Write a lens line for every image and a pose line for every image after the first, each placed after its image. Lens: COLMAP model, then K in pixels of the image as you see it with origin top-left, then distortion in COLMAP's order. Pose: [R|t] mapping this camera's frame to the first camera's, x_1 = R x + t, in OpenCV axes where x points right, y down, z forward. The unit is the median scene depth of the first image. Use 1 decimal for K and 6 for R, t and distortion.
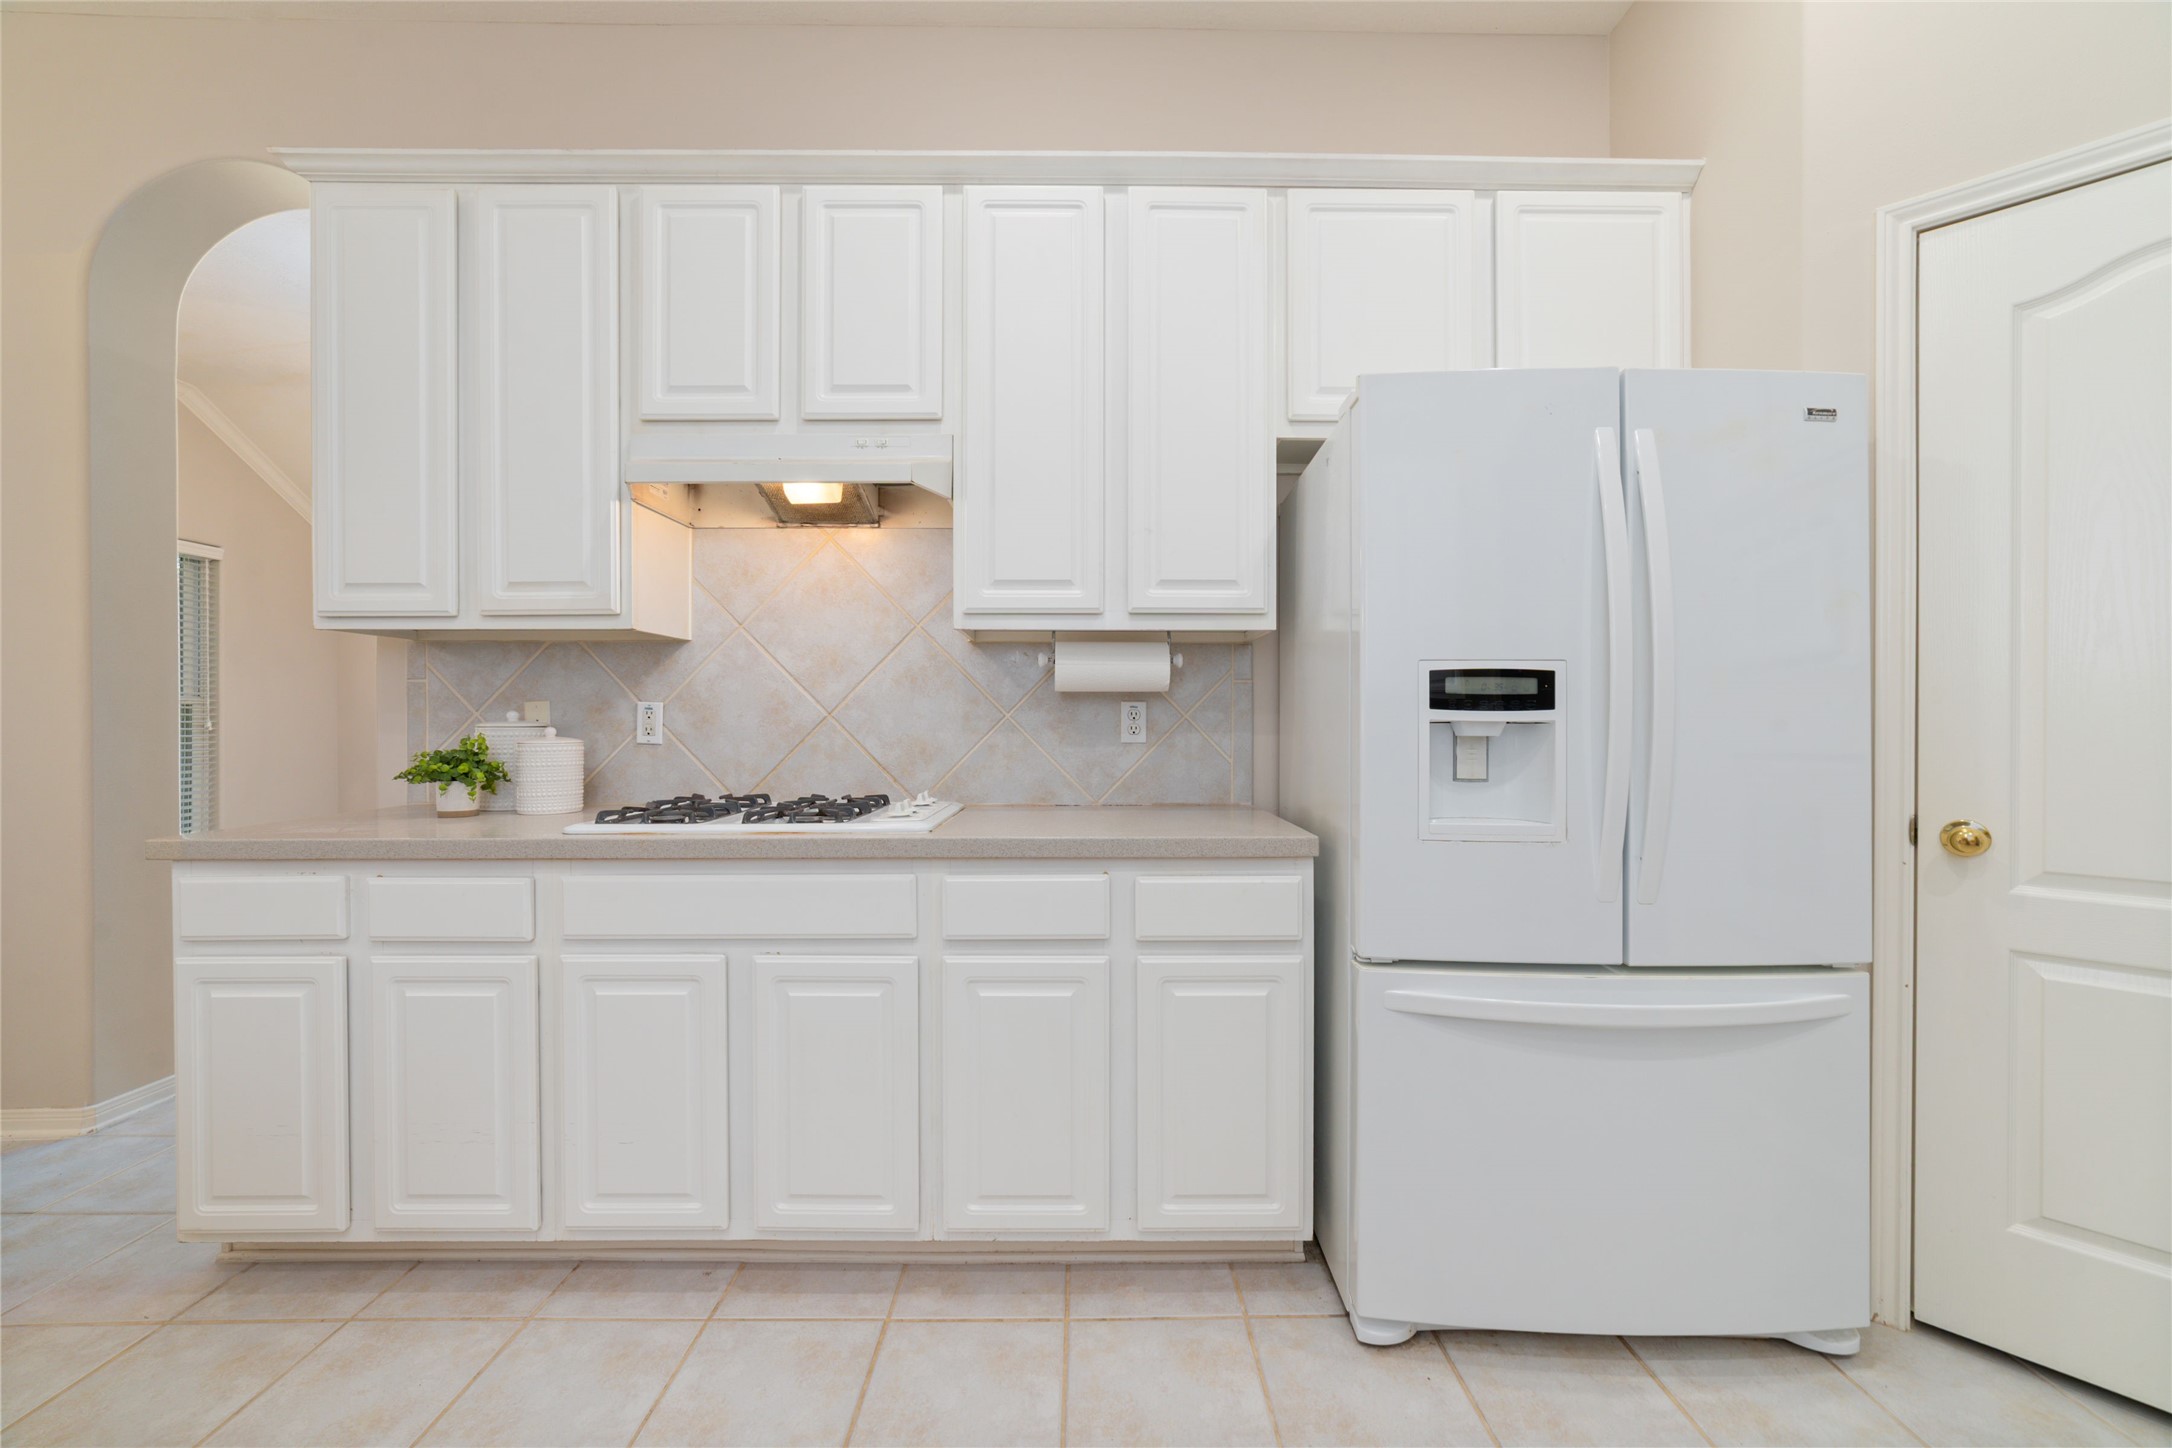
lens RADIAL K [[831.0, 0, 1089.0], [0, 831.0, 721.2], [0, 0, 1]] dist [-0.028589, 0.010390]
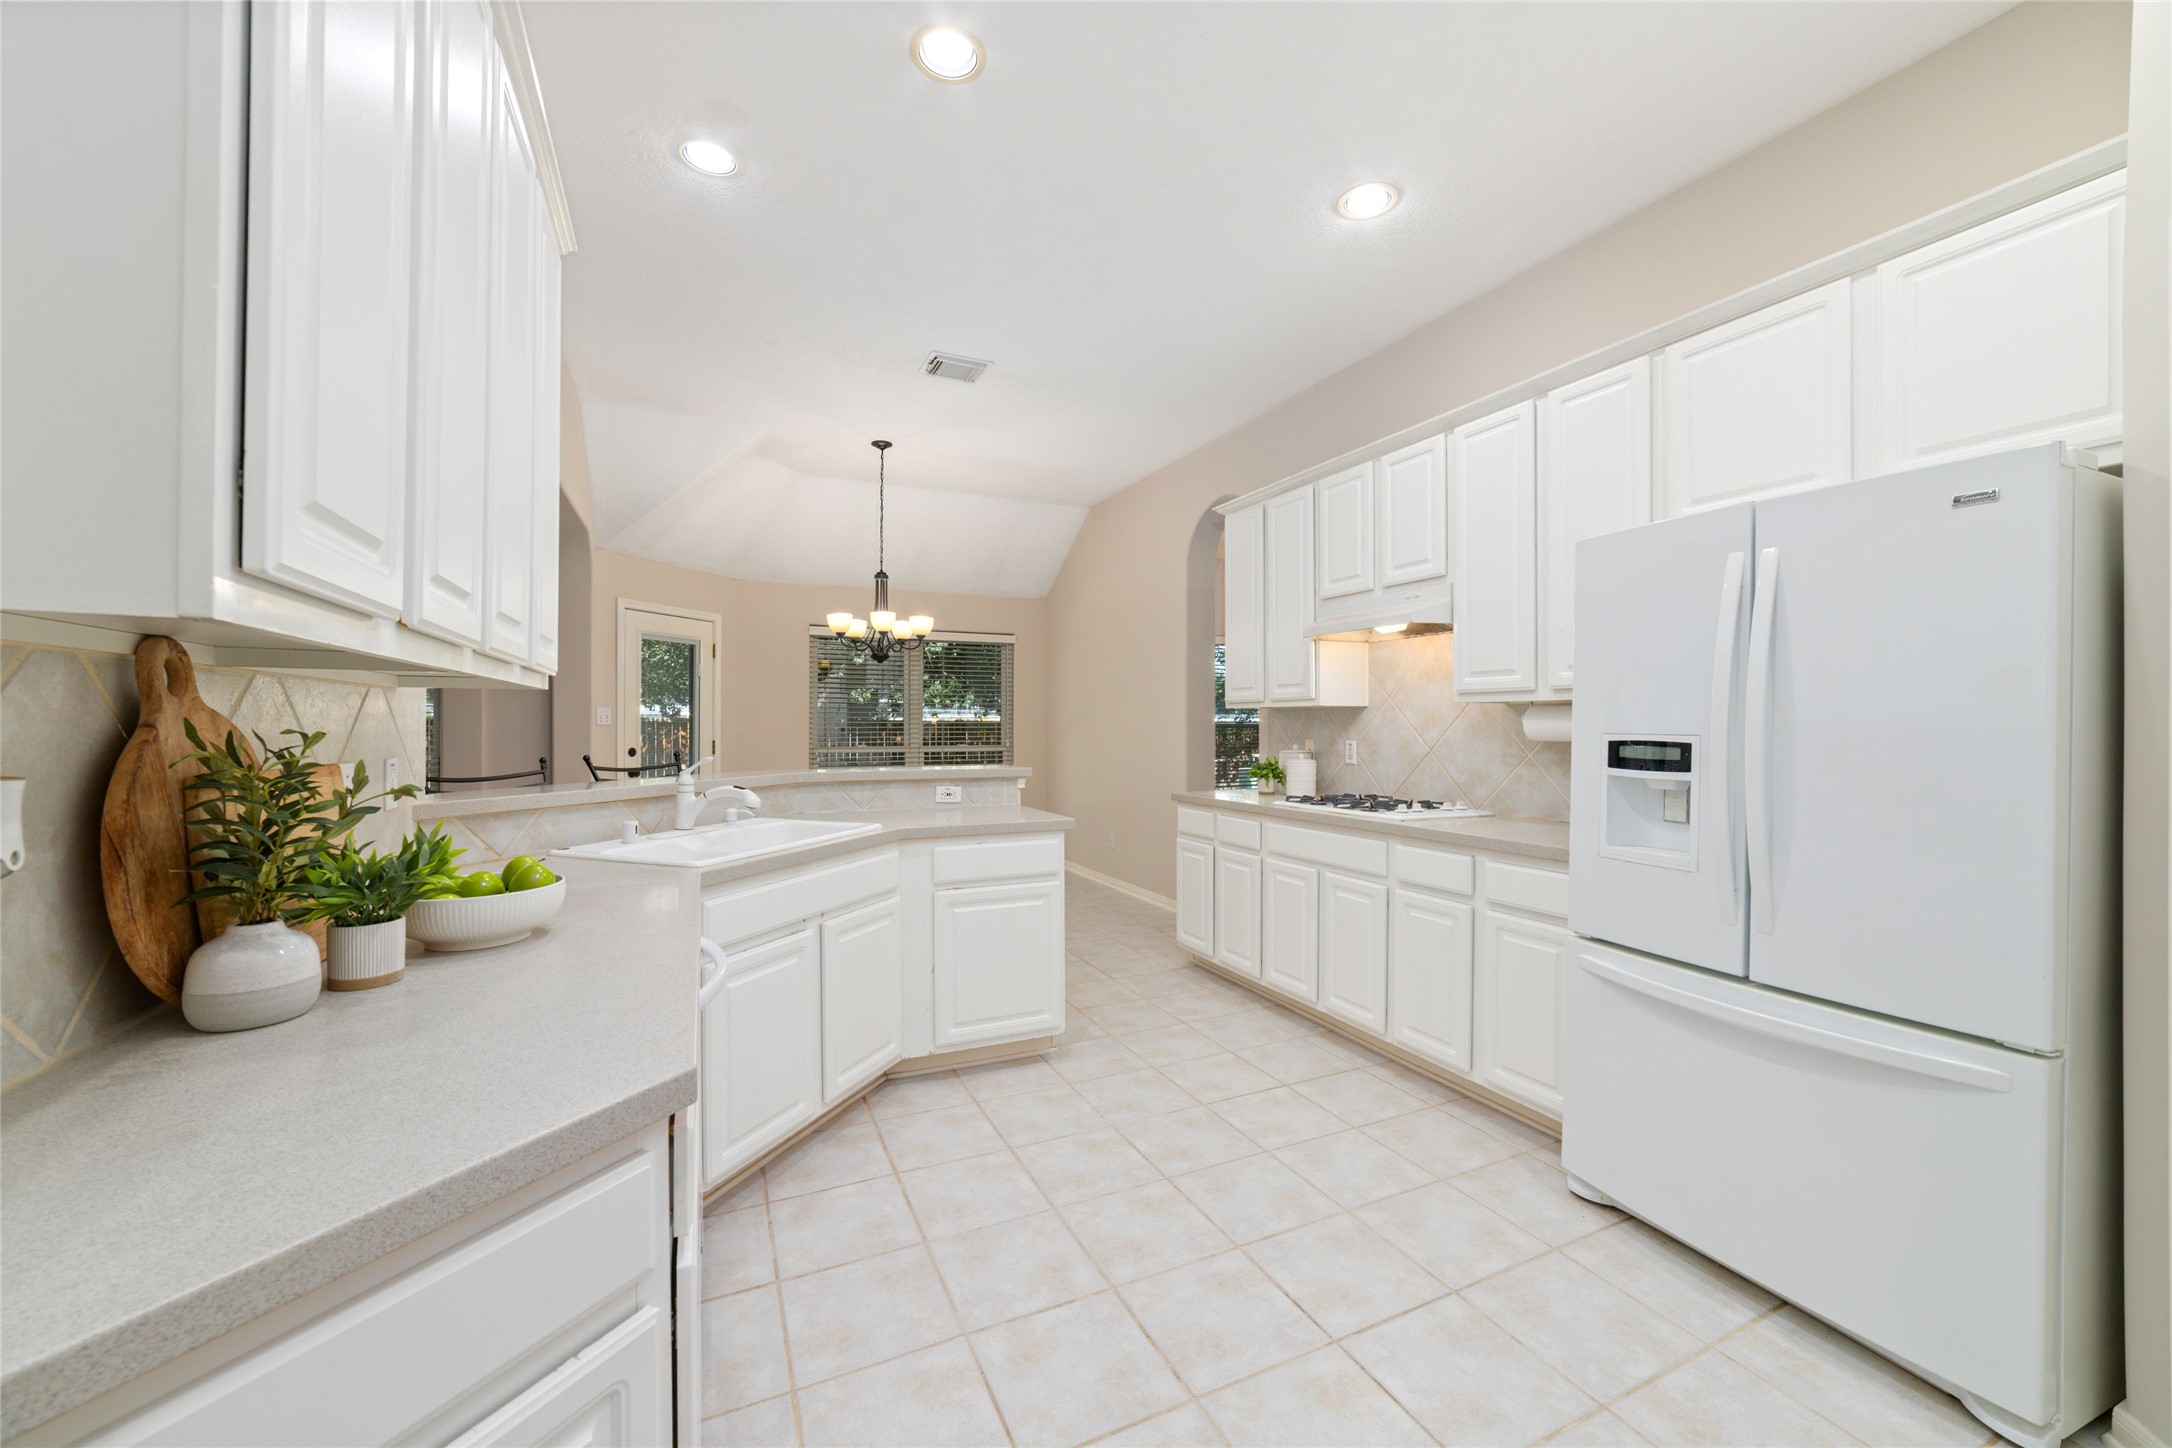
lens RADIAL K [[831.0, 0, 1089.0], [0, 831.0, 721.2], [0, 0, 1]] dist [-0.028589, 0.010390]
pose [[0.416947, -0.001614, -0.908929, 1.024254], [-0.005414, 0.999976, -0.004260, -0.064541], [0.908915, 0.006697, 0.416928, -0.328367]]
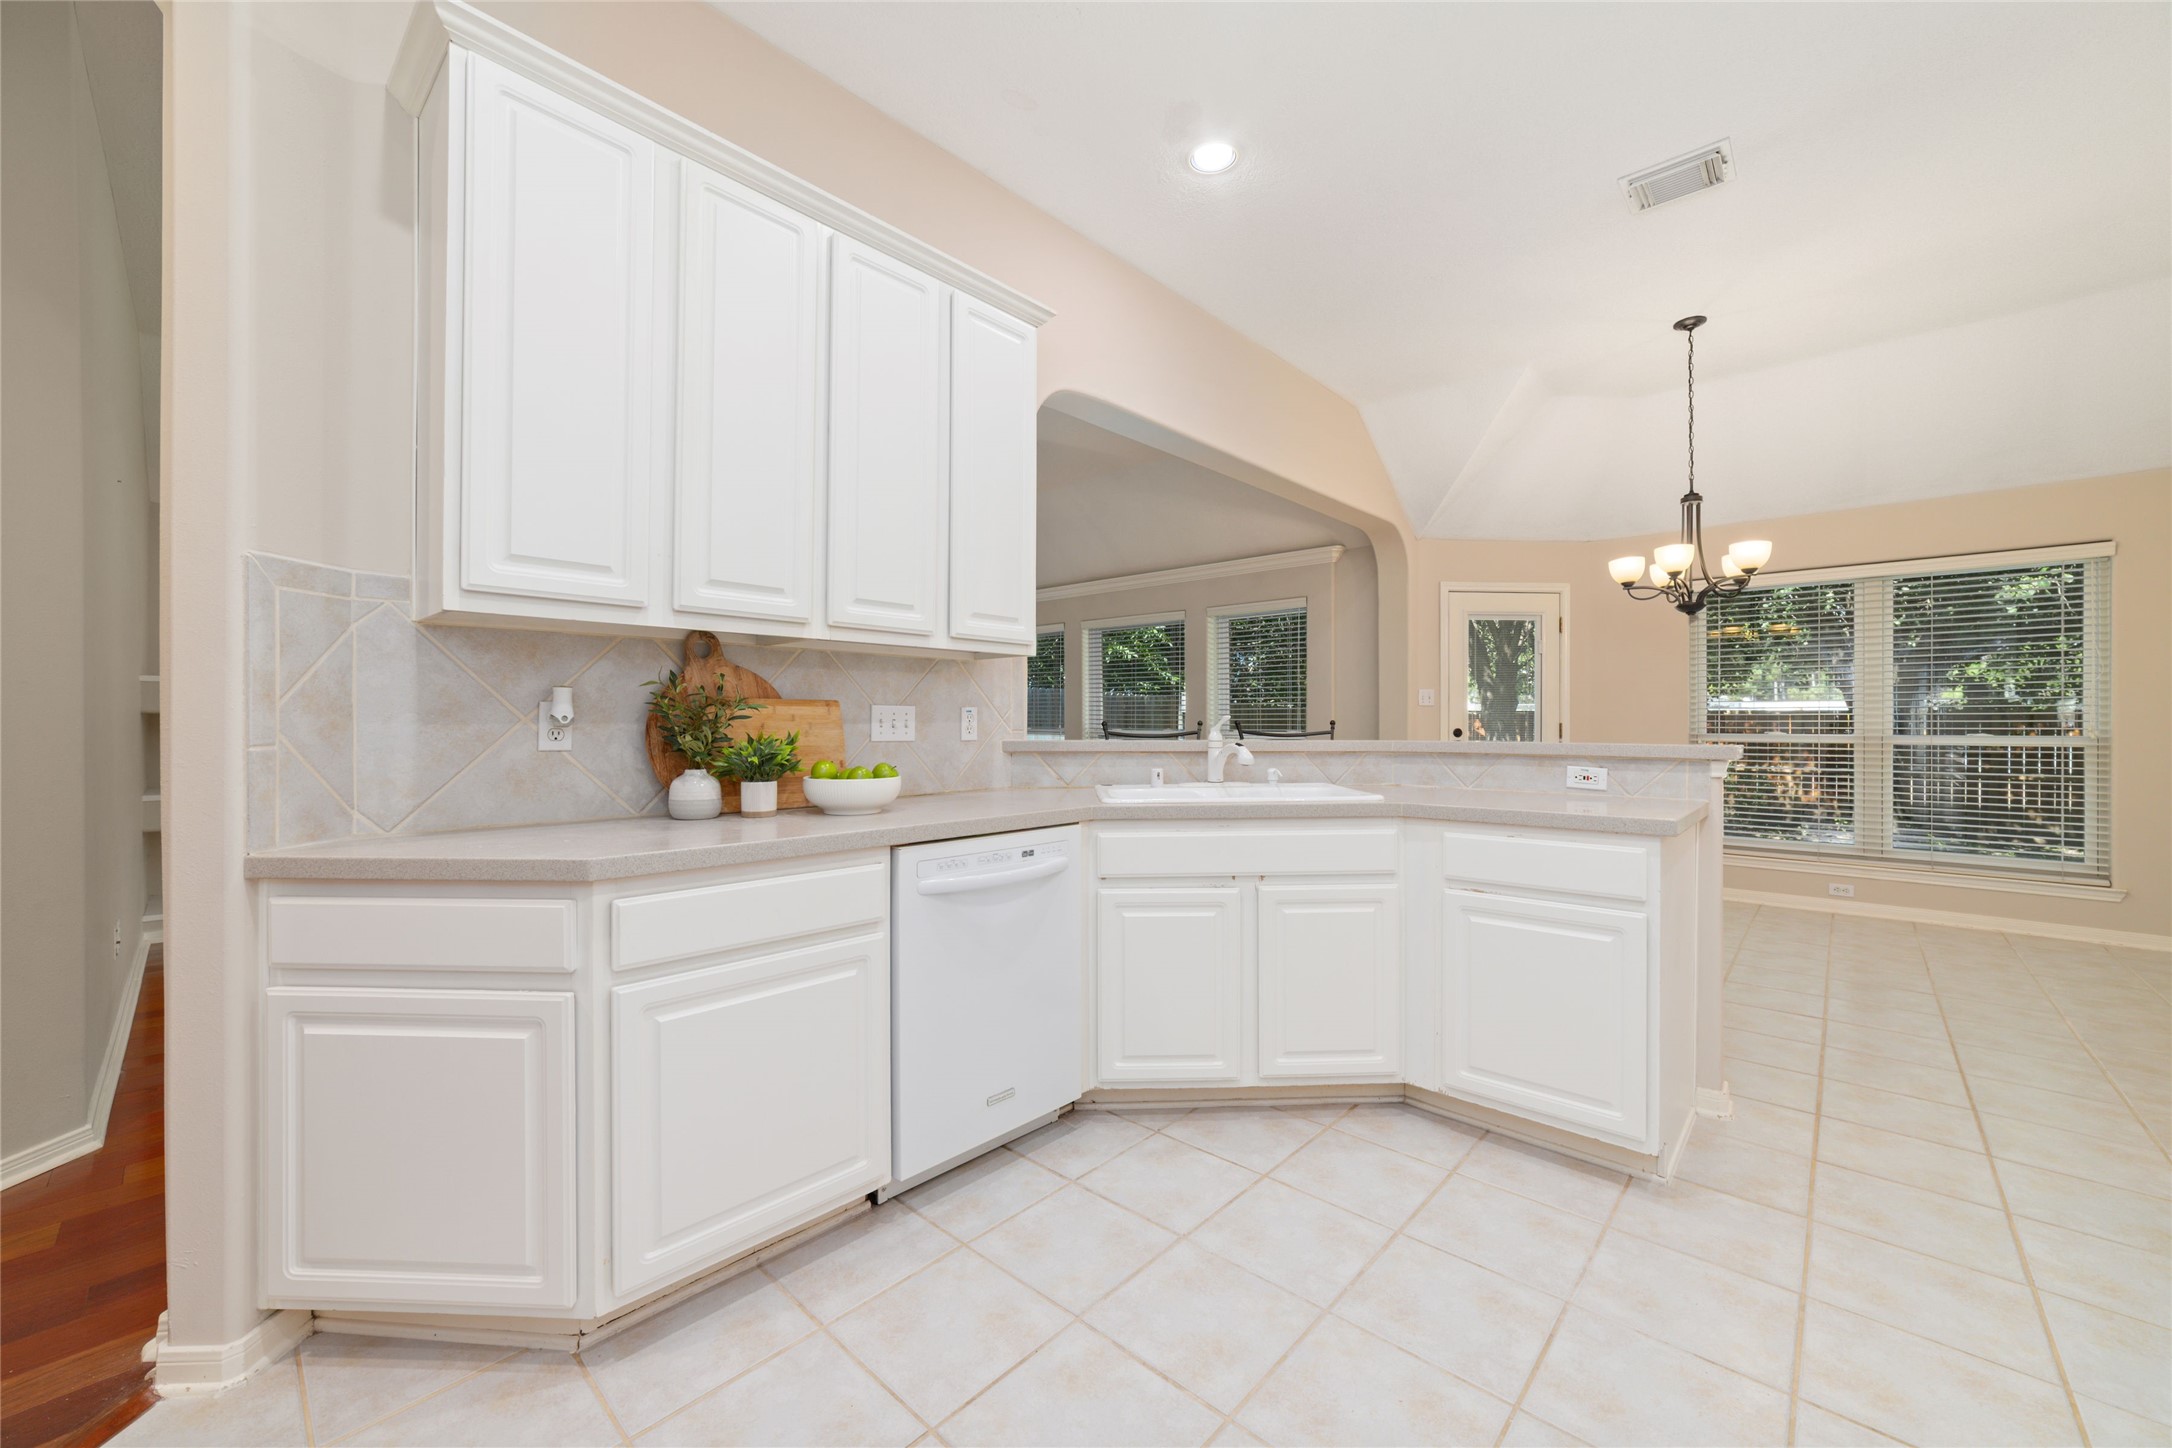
lens RADIAL K [[831.0, 0, 1089.0], [0, 831.0, 721.2], [0, 0, 1]] dist [-0.028589, 0.010390]
pose [[-0.682836, -0.001414, -0.730570, 0.749392], [-0.004224, 0.999989, 0.002013, 0.000928], [0.730559, 0.004460, -0.682835, 0.489421]]
